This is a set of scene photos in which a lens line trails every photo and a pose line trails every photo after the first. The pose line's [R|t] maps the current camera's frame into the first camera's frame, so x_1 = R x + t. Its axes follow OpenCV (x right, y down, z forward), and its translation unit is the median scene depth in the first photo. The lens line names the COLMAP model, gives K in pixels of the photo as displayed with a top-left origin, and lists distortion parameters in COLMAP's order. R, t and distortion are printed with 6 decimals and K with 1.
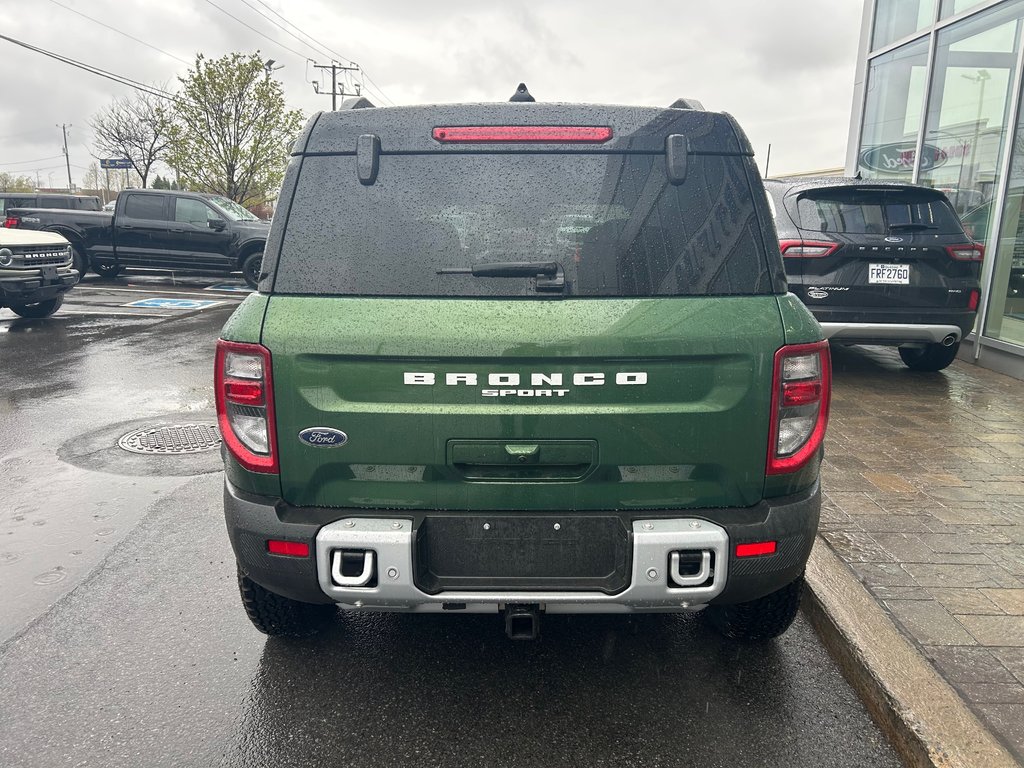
lens RADIAL K [[654.1, 0, 506.2], [0, 654.1, 396.4], [0, 0, 1]] dist [0.099828, -0.000383]
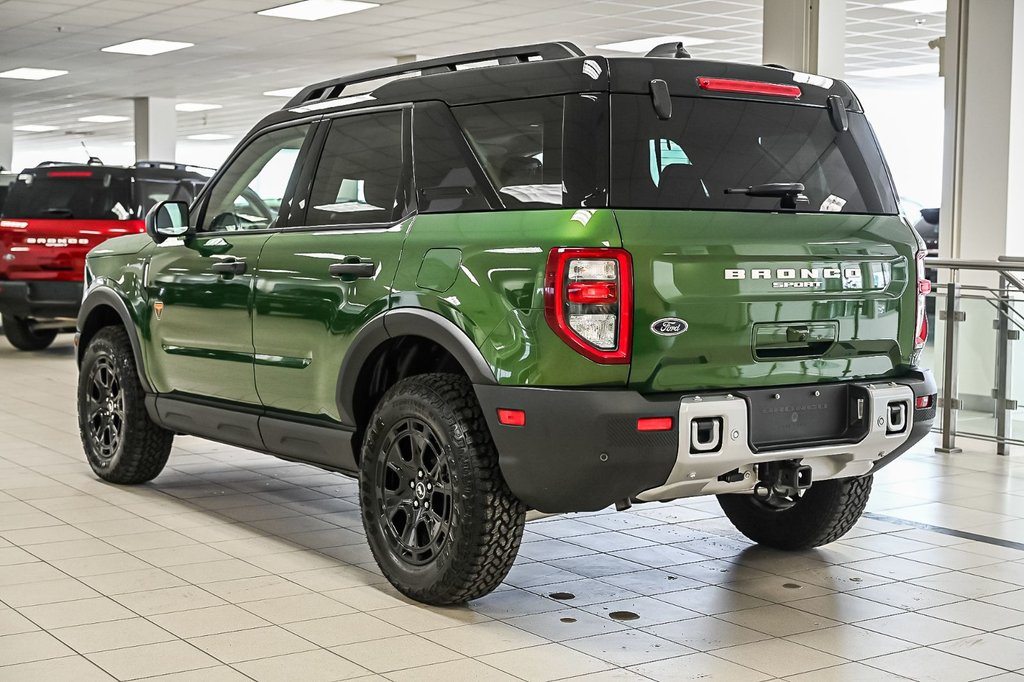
lens RADIAL K [[1503.5, 0, 512.0], [0, 1503.5, 341.0], [0, 0, 1]] dist [0.037854, 0.052635]
pose [[0.810597, -0.031577, 0.584753, -2.092276], [0.109806, 0.989030, -0.098808, 0.323939], [-0.575218, 0.144303, 0.805171, -0.991976]]
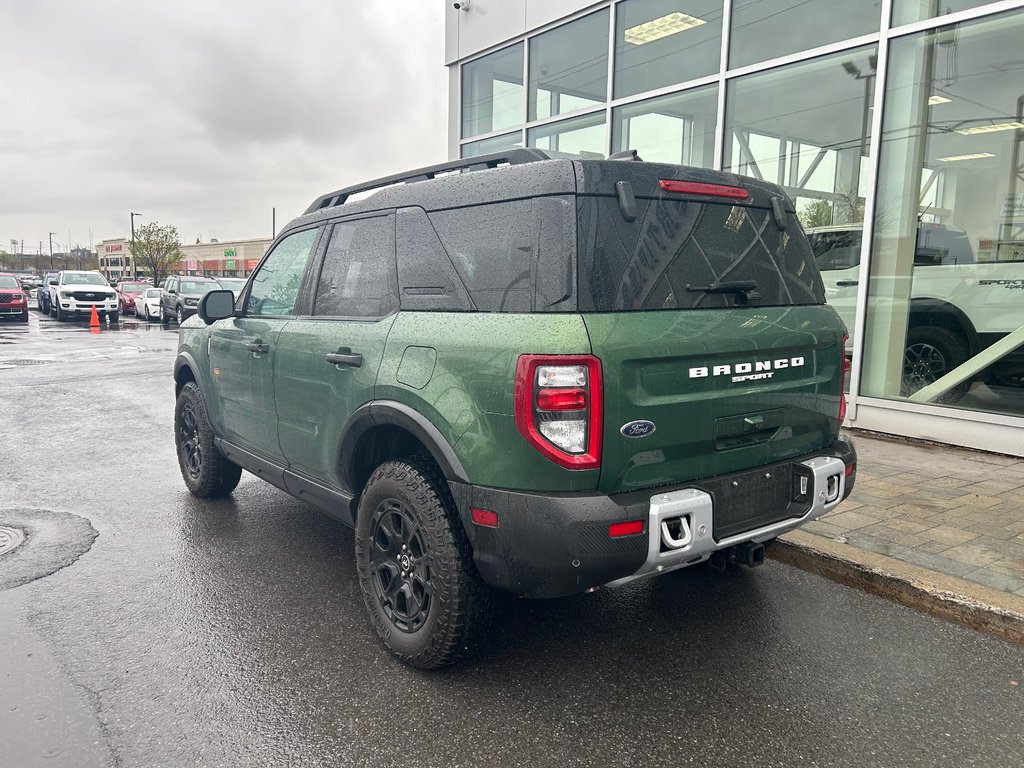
lens RADIAL K [[775.2, 0, 512.0], [0, 775.2, 384.0], [0, 0, 1]] dist [0.030114, -0.003980]
pose [[0.802276, -0.080148, 0.591548, -1.296792], [0.124761, 0.991574, -0.034858, 0.002395], [-0.583770, 0.101768, 0.805516, 0.004684]]
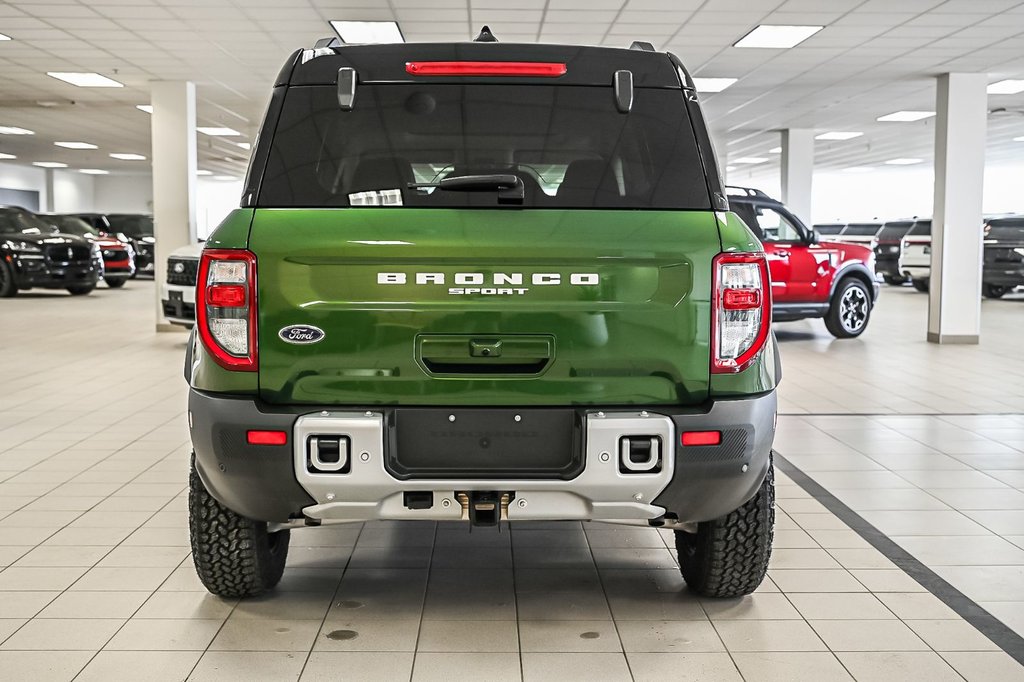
lens RADIAL K [[1253.9, 0, 513.1], [0, 1253.9, 360.5], [0, 0, 1]] dist [-0.029747, -0.010958]
pose [[0.999685, 0.002708, 0.024958, 0.018074], [0.000204, 0.993257, -0.115932, 0.348161], [-0.025103, 0.115901, 0.992944, -1.058348]]
